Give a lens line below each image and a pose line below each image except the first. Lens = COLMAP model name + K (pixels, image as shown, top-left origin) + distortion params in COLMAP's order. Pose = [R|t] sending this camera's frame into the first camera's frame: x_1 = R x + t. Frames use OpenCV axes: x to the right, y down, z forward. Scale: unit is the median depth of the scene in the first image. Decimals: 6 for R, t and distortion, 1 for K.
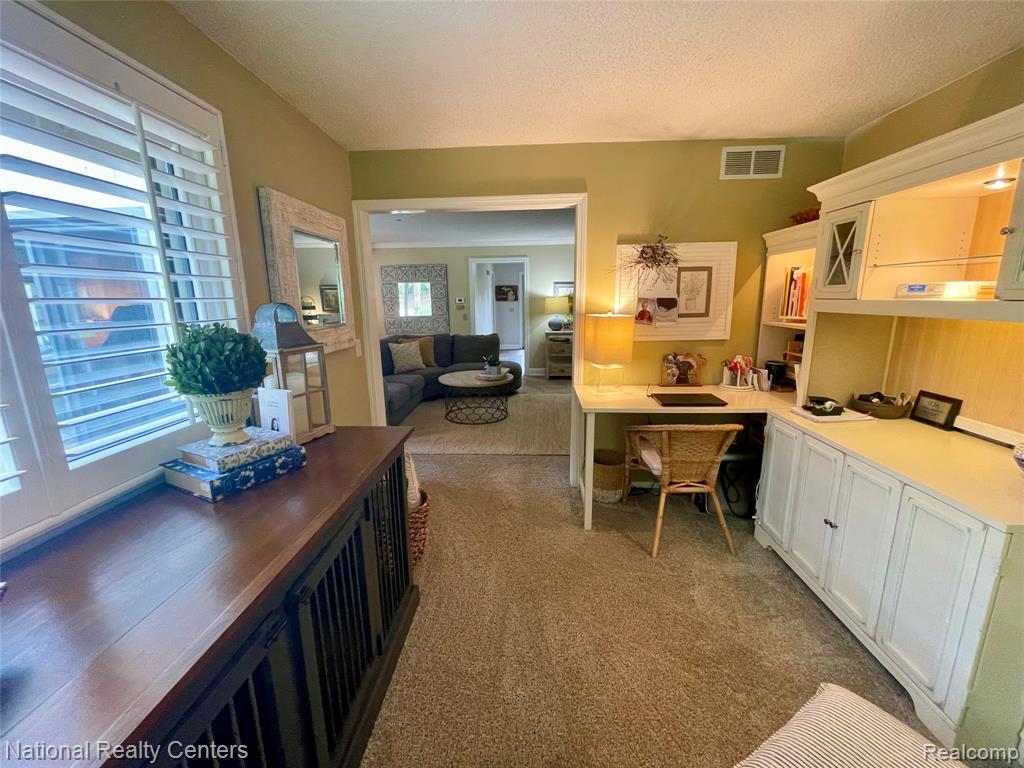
lens RADIAL K [[415.4, 0, 510.5], [0, 415.4, 385.1], [0, 0, 1]] dist [-0.005324, 0.001668]
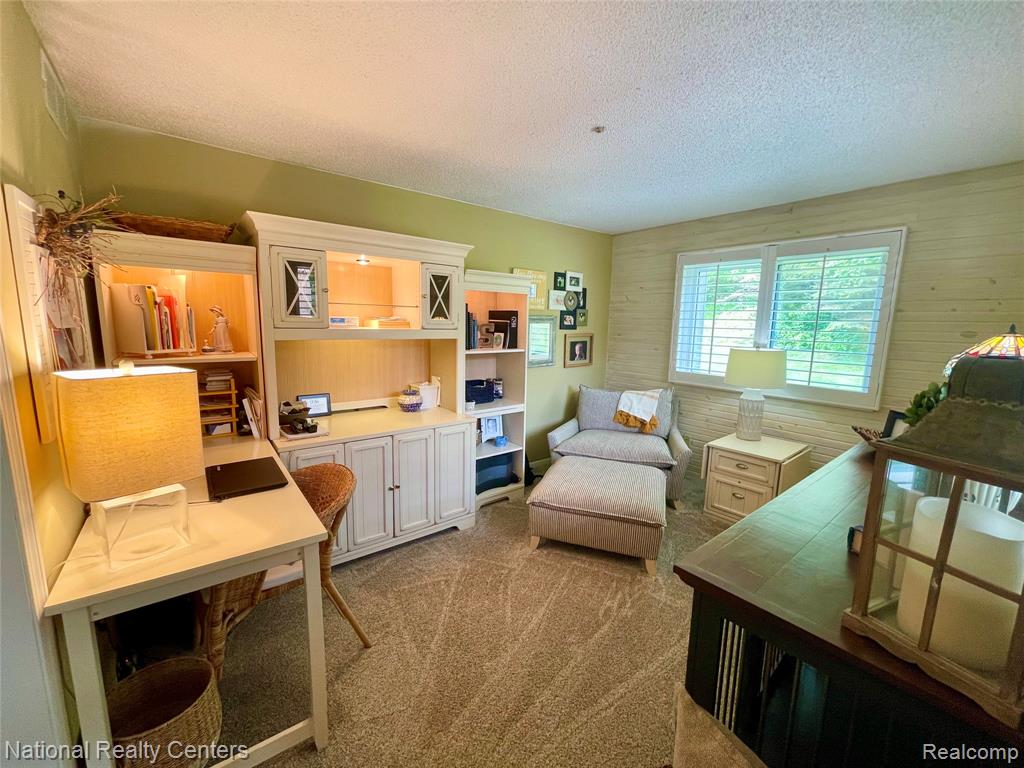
lens RADIAL K [[415.4, 0, 510.4], [0, 415.4, 382.7], [0, 0, 1]] dist [-0.005324, 0.001668]
pose [[-0.661423, -0.106686, 0.742387, -0.319787], [0.146961, 0.952208, 0.267772, -0.210542], [-0.735474, 0.286212, -0.614134, 0.972267]]
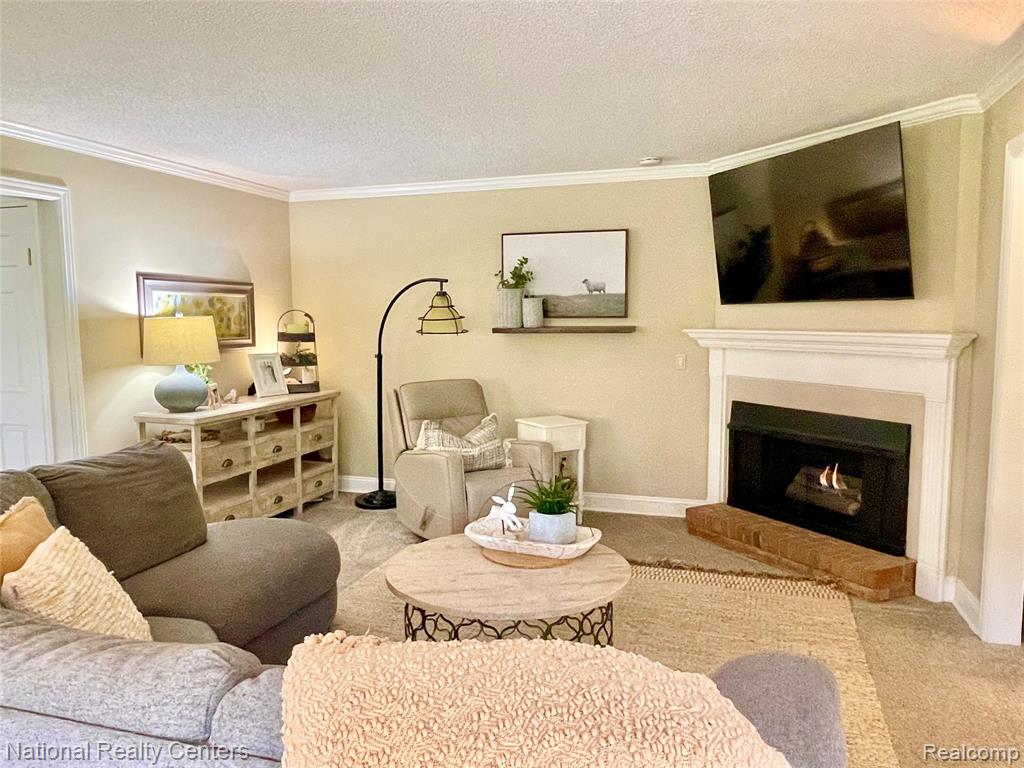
lens RADIAL K [[746.8, 0, 505.7], [0, 746.8, 390.5], [0, 0, 1]] dist [0.013110, -0.033196]
pose [[0.257850, -0.083876, 0.962537, -1.107750], [0.203340, 0.978623, 0.030806, -0.300526], [-0.944546, 0.187779, 0.269393, 1.529669]]
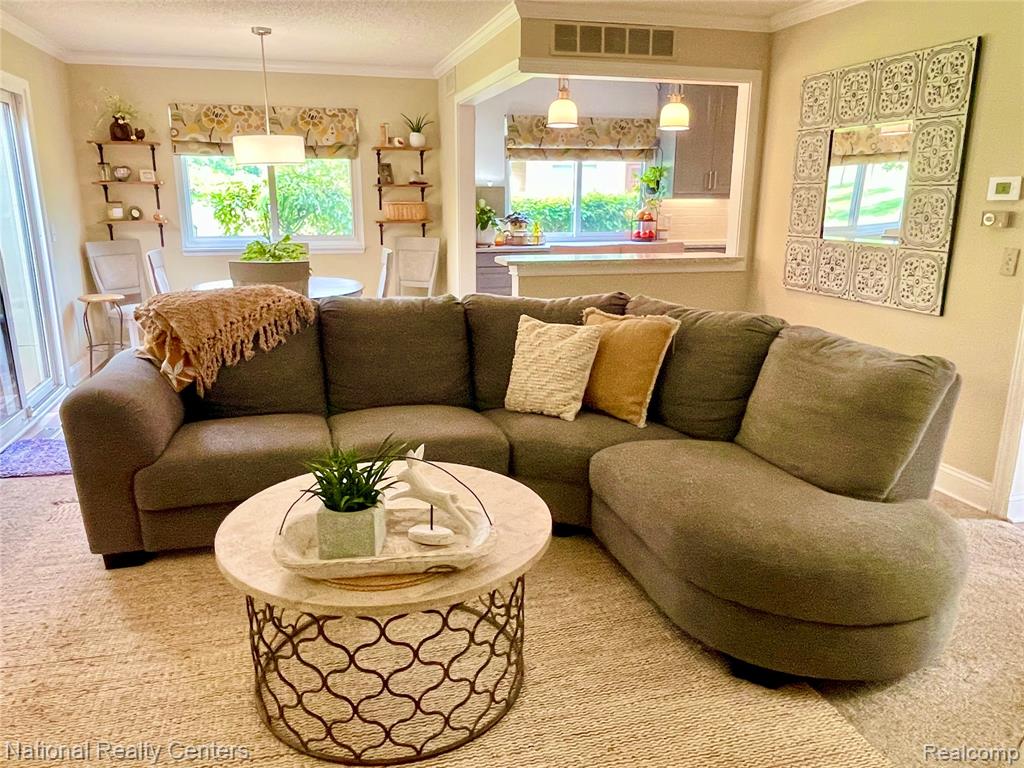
lens RADIAL K [[746.8, 0, 498.2], [0, 746.8, 390.5], [0, 0, 1]] dist [0.013110, -0.033196]
pose [[0.310312, 0.256246, -0.915448, 0.535761], [-0.203054, 0.958628, 0.199503, -0.333734], [0.928695, 0.123977, 0.349506, 1.661497]]
